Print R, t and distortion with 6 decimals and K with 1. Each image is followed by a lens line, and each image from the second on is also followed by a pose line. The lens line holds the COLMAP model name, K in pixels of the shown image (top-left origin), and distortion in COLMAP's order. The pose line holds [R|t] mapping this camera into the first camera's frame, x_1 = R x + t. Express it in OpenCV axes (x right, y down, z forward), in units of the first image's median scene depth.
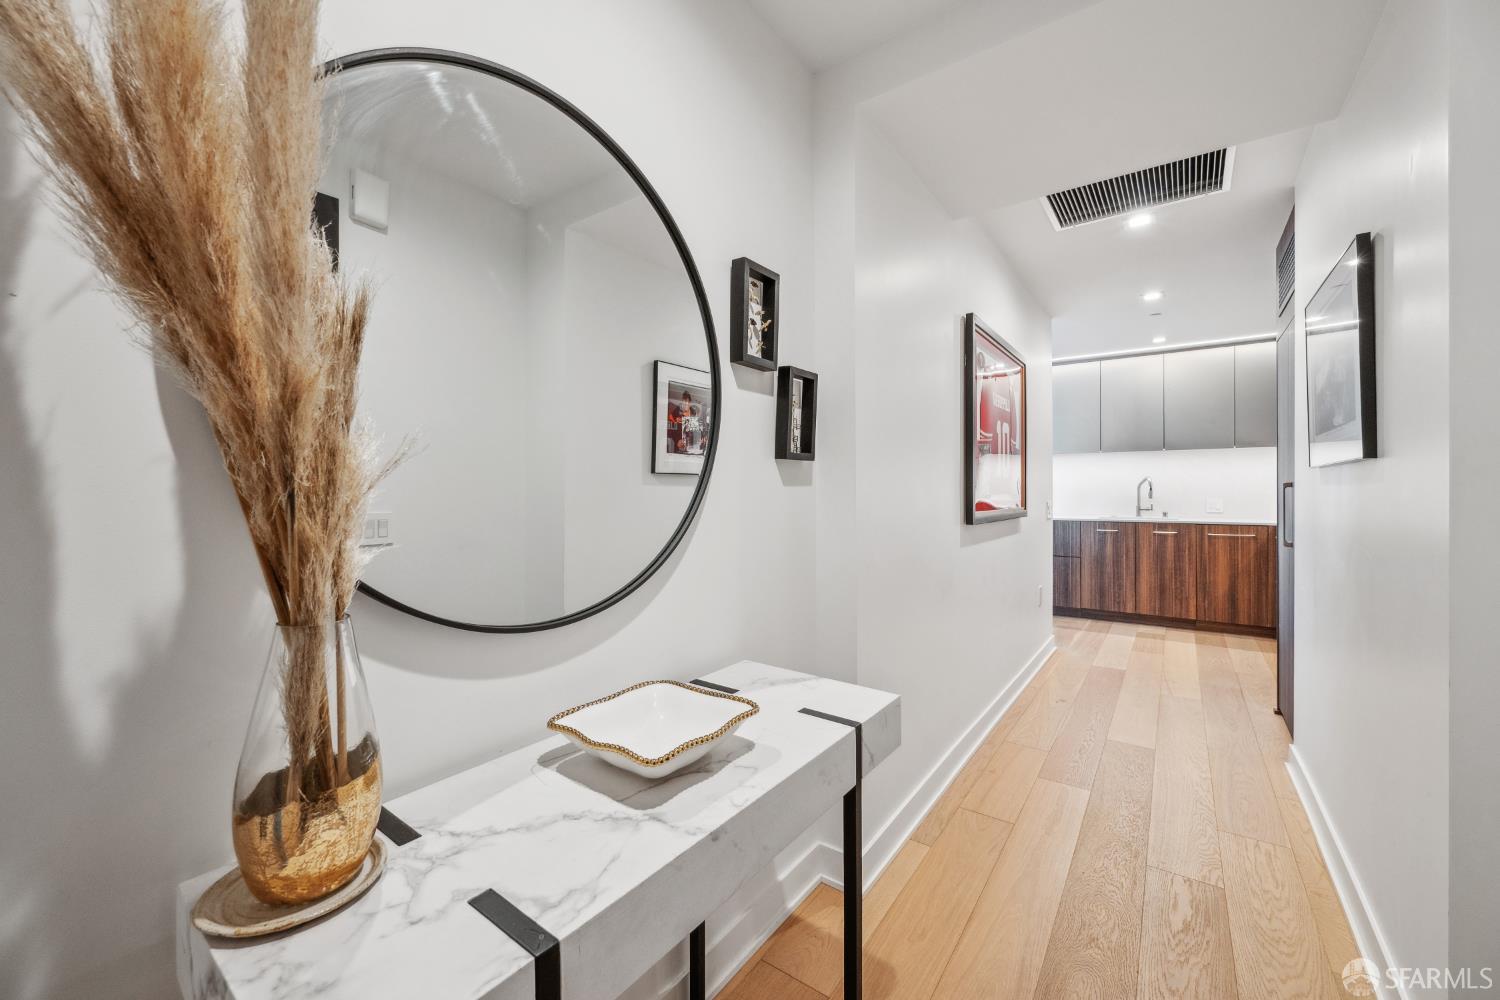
lens RADIAL K [[588.8, 0, 753.6], [0, 588.8, 489.9], [0, 0, 1]] dist [-0.001014, -0.000447]
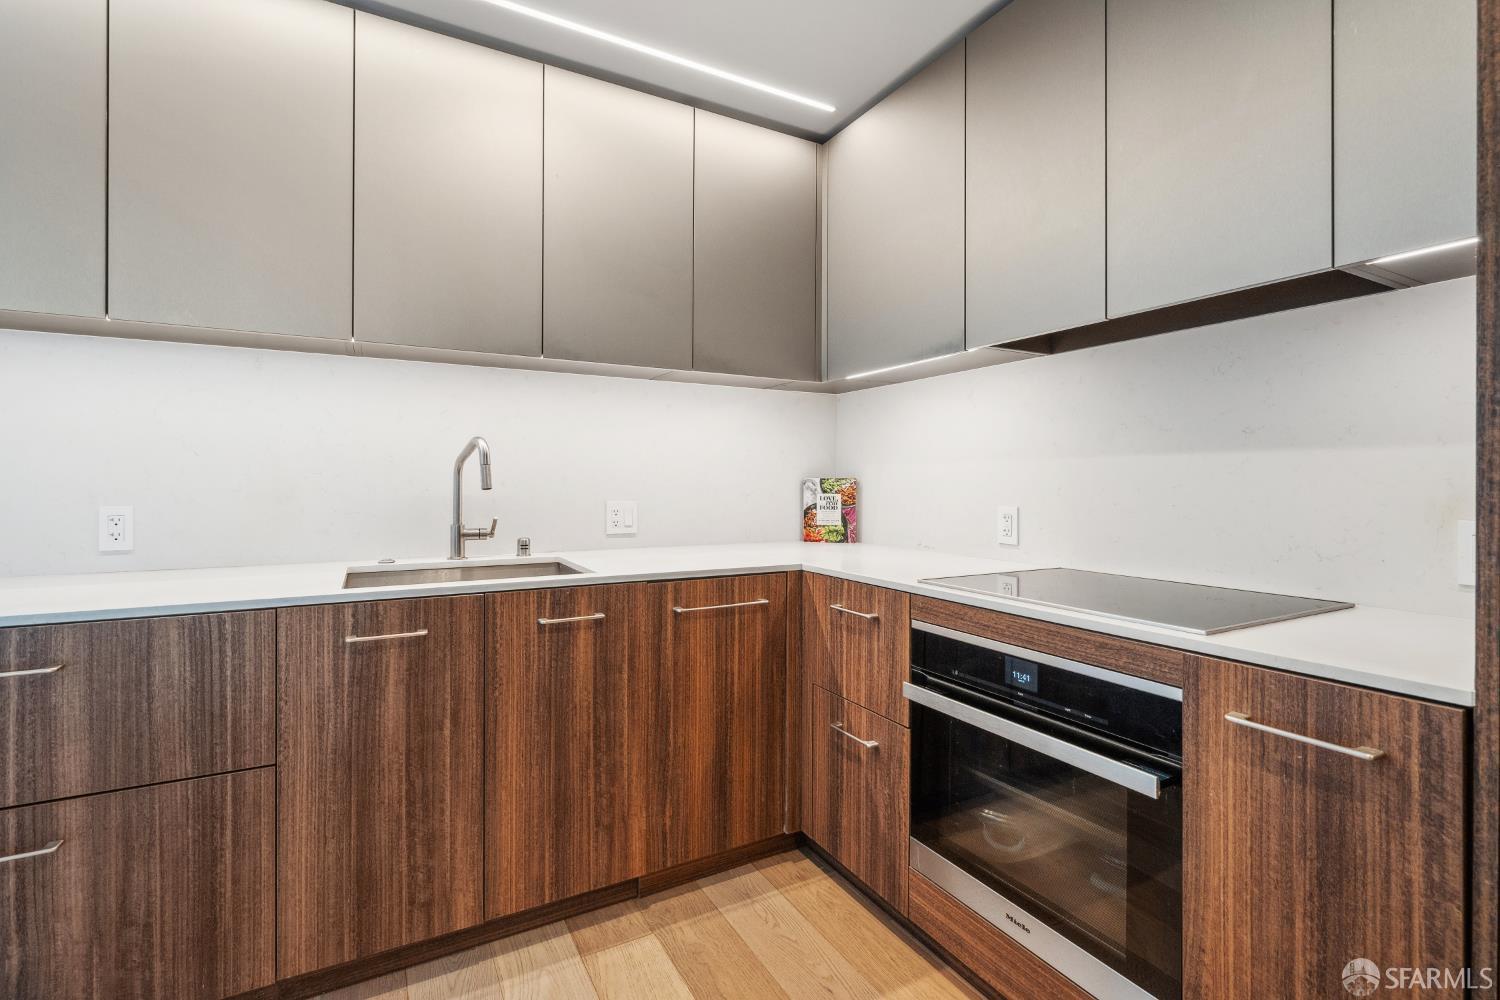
lens RADIAL K [[666.7, 0, 718.1], [0, 666.7, 477.4], [0, 0, 1]] dist [-0.011249, 0.001694]
pose [[0.439976, 0.008563, 0.897969, 0.428343], [-0.009227, 0.999945, -0.005014, 0.001309], [-0.897962, -0.006079, 0.440031, 0.786709]]
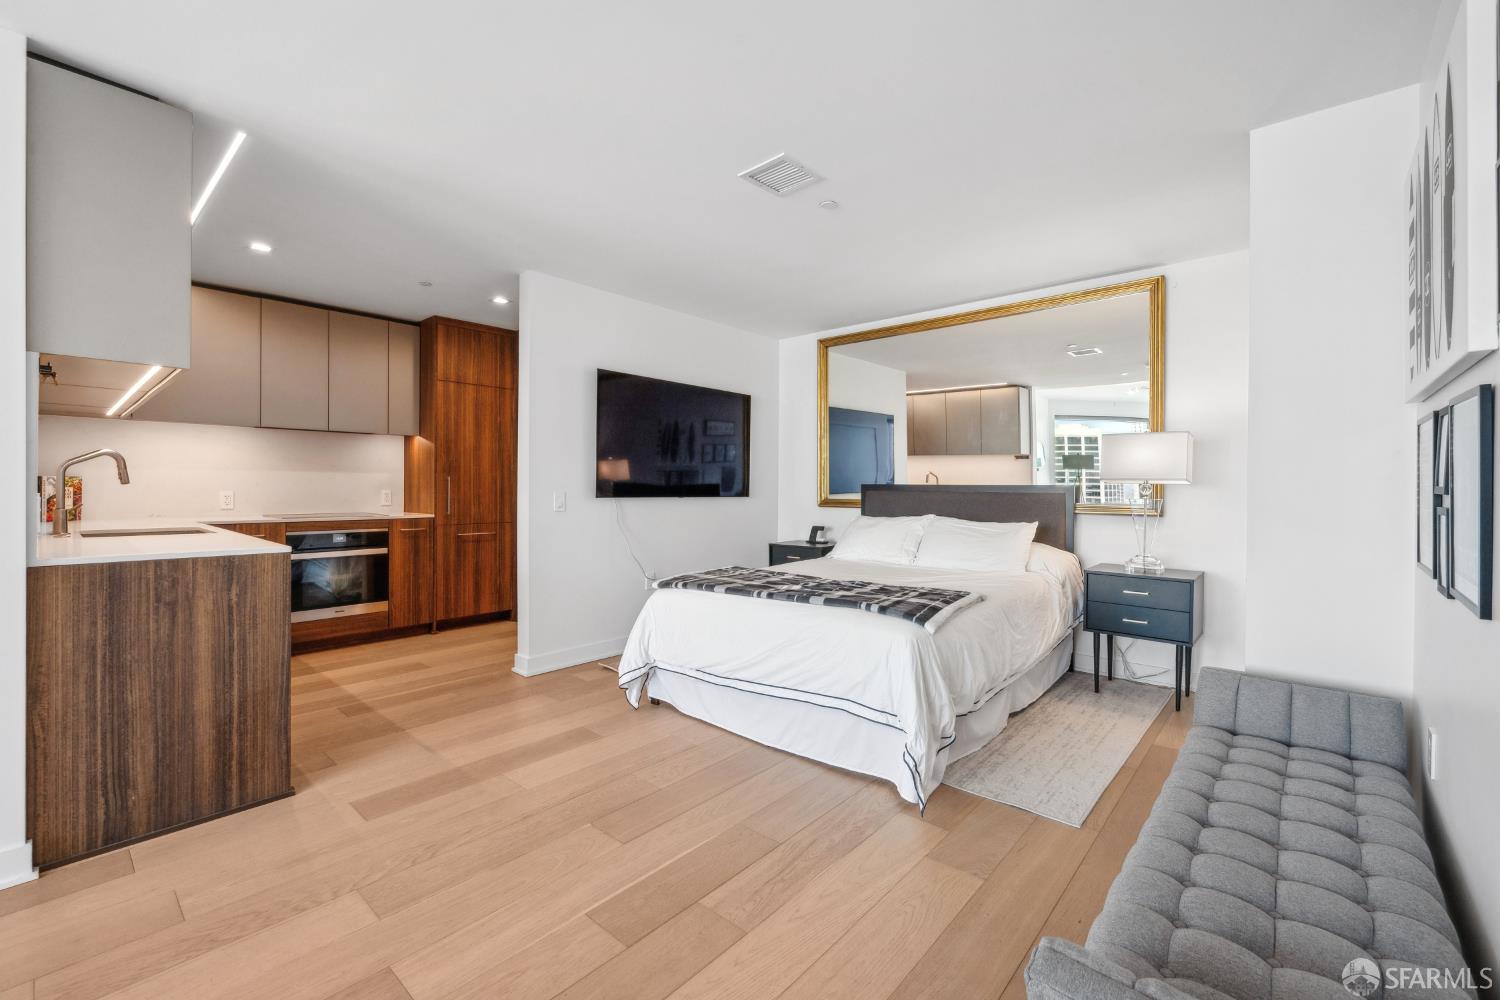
lens RADIAL K [[634.7, 0, 758.2], [0, 634.7, 487.7], [0, 0, 1]] dist [-0.000271, 0.000948]
pose [[-0.997251, -0.002098, 0.074073, 0.066150], [-0.002741, 0.999959, -0.008577, 0.016481], [-0.074052, -0.008756, -0.997216, 1.670184]]
